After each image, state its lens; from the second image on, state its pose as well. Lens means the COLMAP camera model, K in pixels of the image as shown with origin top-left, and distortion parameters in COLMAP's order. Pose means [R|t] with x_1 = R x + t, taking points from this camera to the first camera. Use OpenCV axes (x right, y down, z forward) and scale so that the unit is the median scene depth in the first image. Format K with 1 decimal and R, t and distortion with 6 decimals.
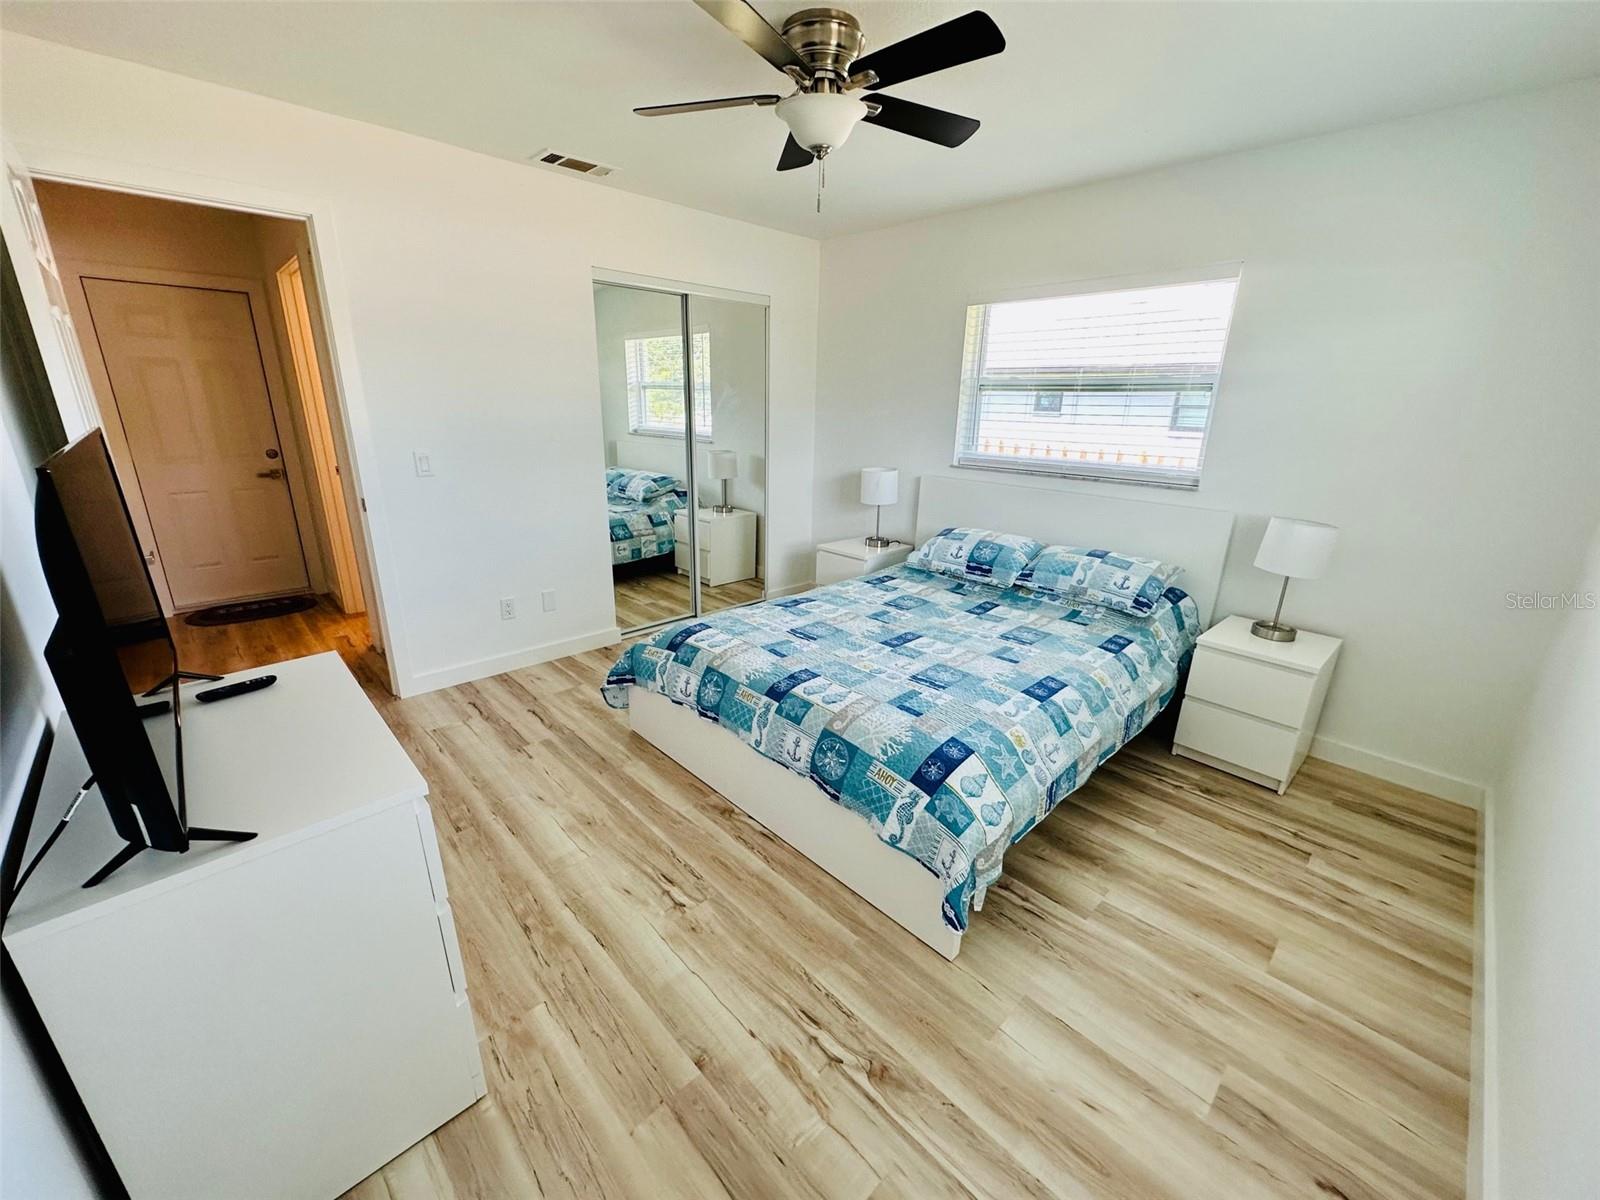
lens RADIAL K [[637.5, 0, 801.9], [0, 637.5, 594.2], [0, 0, 1]] dist [-0.003160, 0.000267]
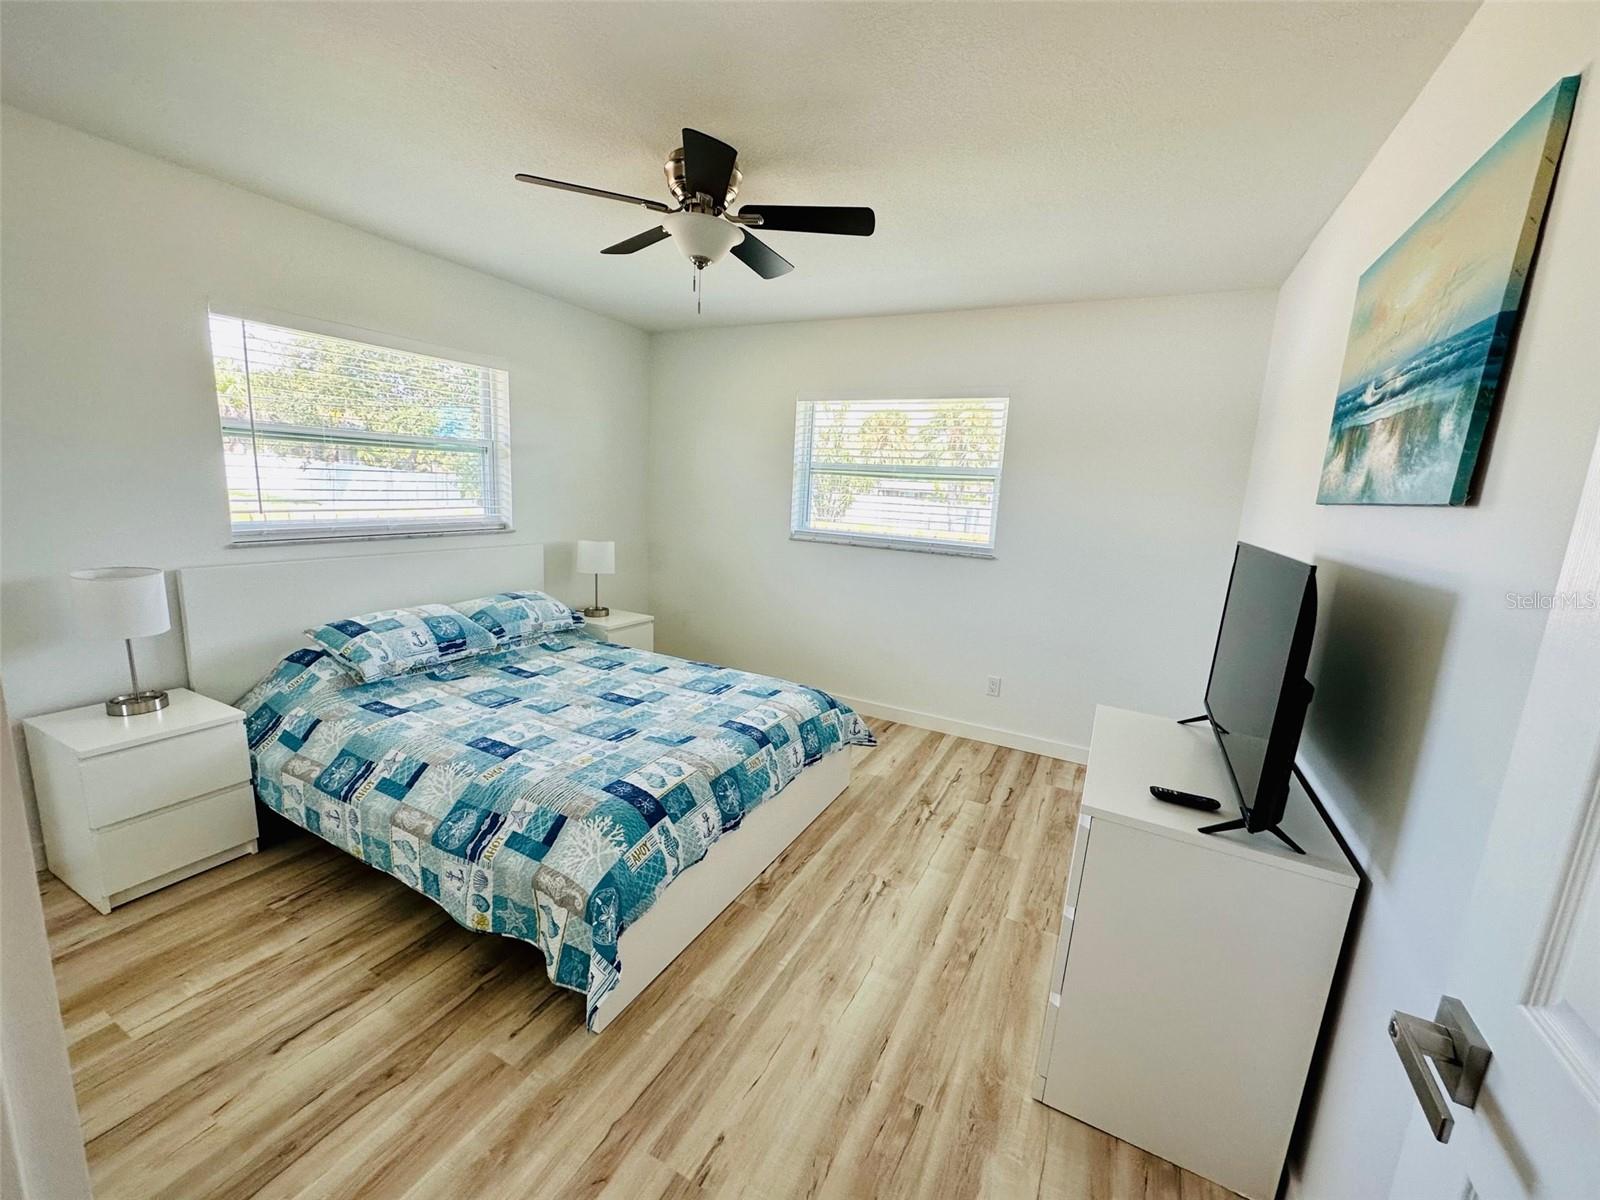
lens RADIAL K [[637.5, 0, 800.7], [0, 637.5, 606.3], [0, 0, 1]] dist [-0.003160, 0.000267]
pose [[-0.320139, -0.217277, 0.922118, -0.829847], [0.220081, 0.929659, 0.295462, -0.299853], [-0.921453, 0.297530, -0.249802, 0.921801]]
